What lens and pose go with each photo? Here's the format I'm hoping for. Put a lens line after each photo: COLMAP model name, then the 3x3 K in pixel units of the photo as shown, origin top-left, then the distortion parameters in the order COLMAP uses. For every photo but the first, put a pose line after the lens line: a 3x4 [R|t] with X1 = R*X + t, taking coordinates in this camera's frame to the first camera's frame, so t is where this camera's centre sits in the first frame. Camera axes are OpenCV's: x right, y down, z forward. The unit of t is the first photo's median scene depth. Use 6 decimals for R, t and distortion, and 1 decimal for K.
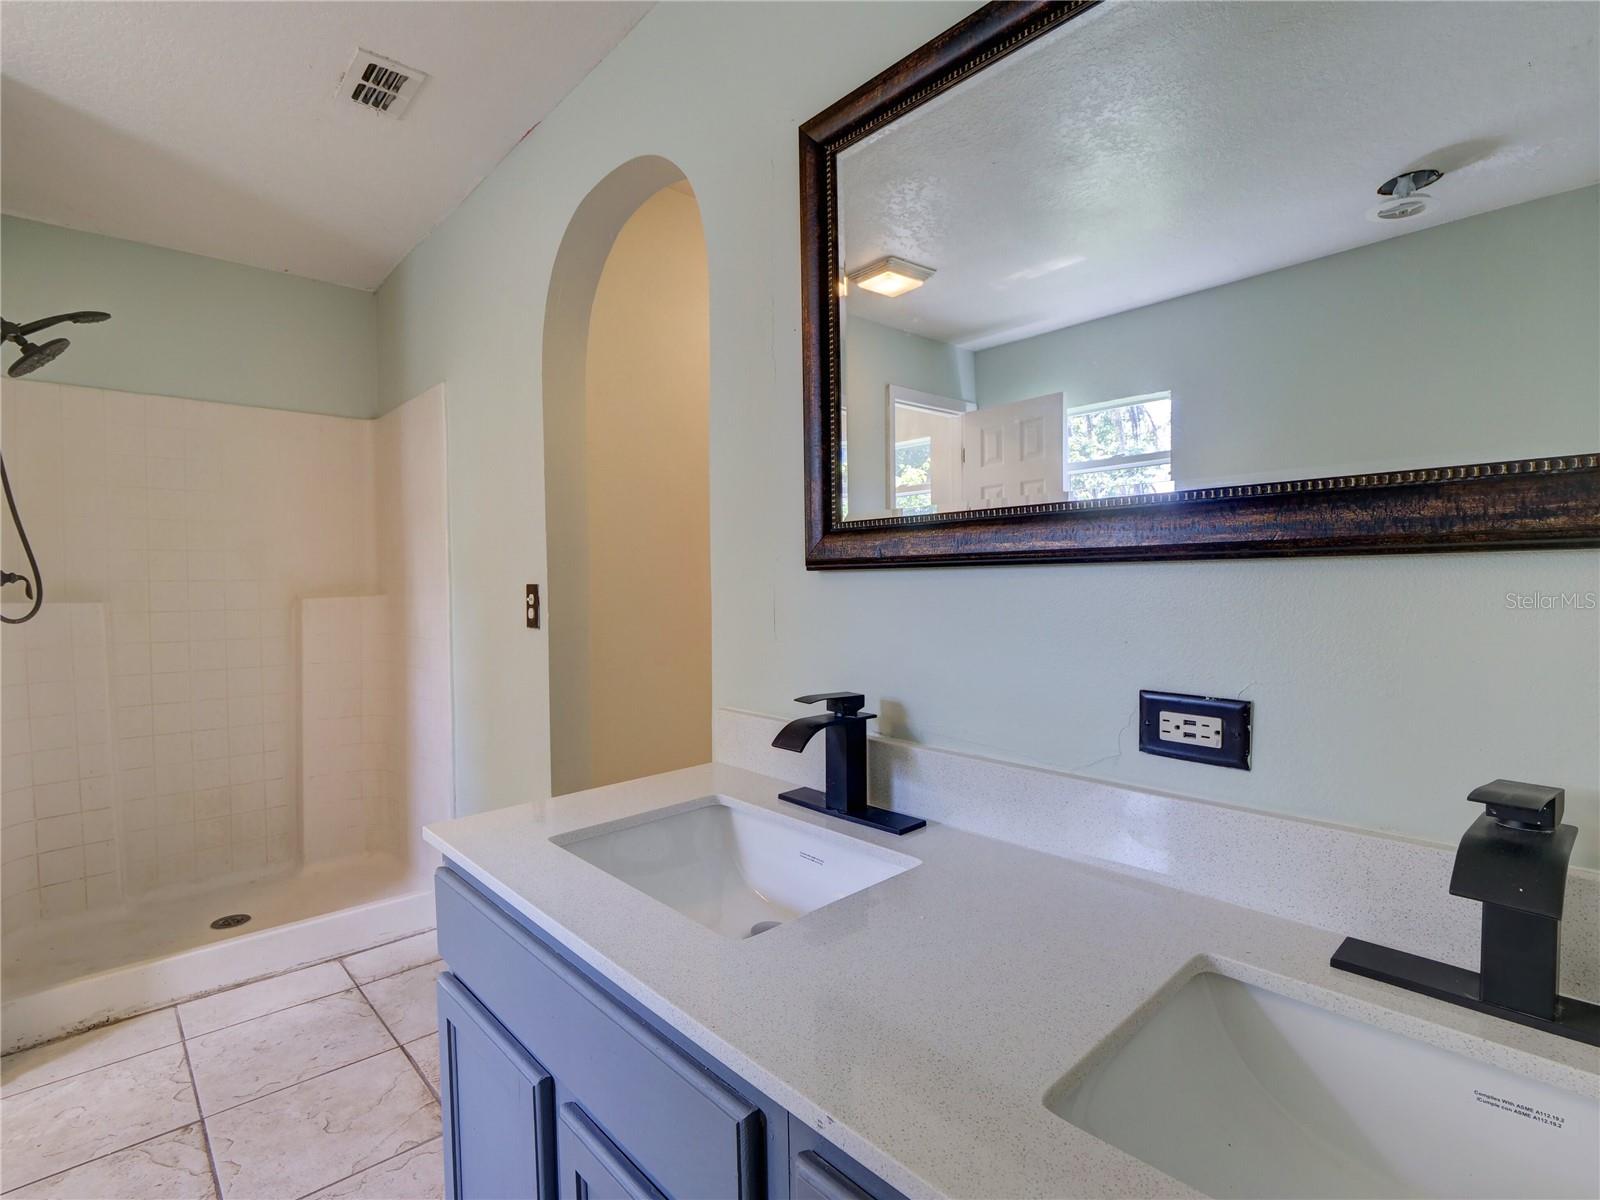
lens RADIAL K [[797.6, 0, 803.5], [0, 797.6, 602.1], [0, 0, 1]] dist [-0.013538, 0.001109]
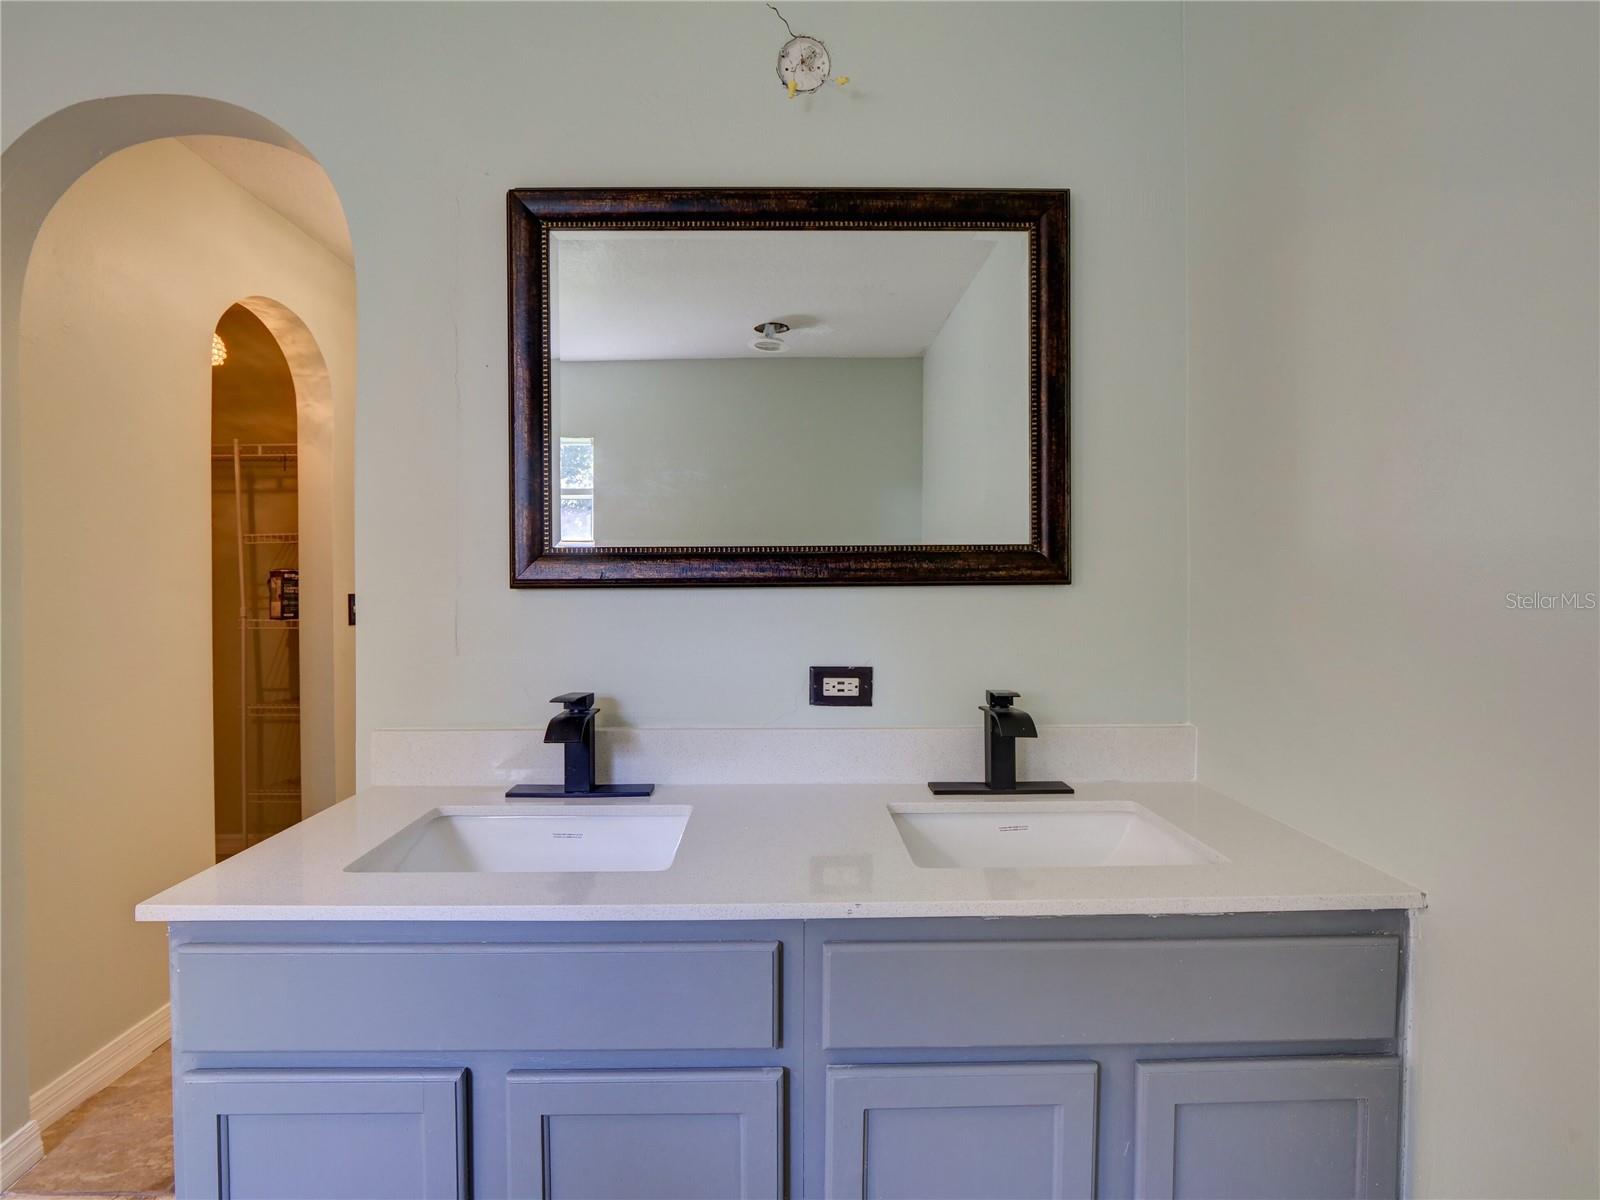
lens RADIAL K [[797.6, 0, 803.5], [0, 797.6, 602.1], [0, 0, 1]] dist [-0.013538, 0.001109]
pose [[0.645264, -0.008601, 0.763911, -0.673805], [0.017184, 0.999847, -0.003257, -0.012174], [-0.763767, 0.015228, 0.645313, -0.025208]]
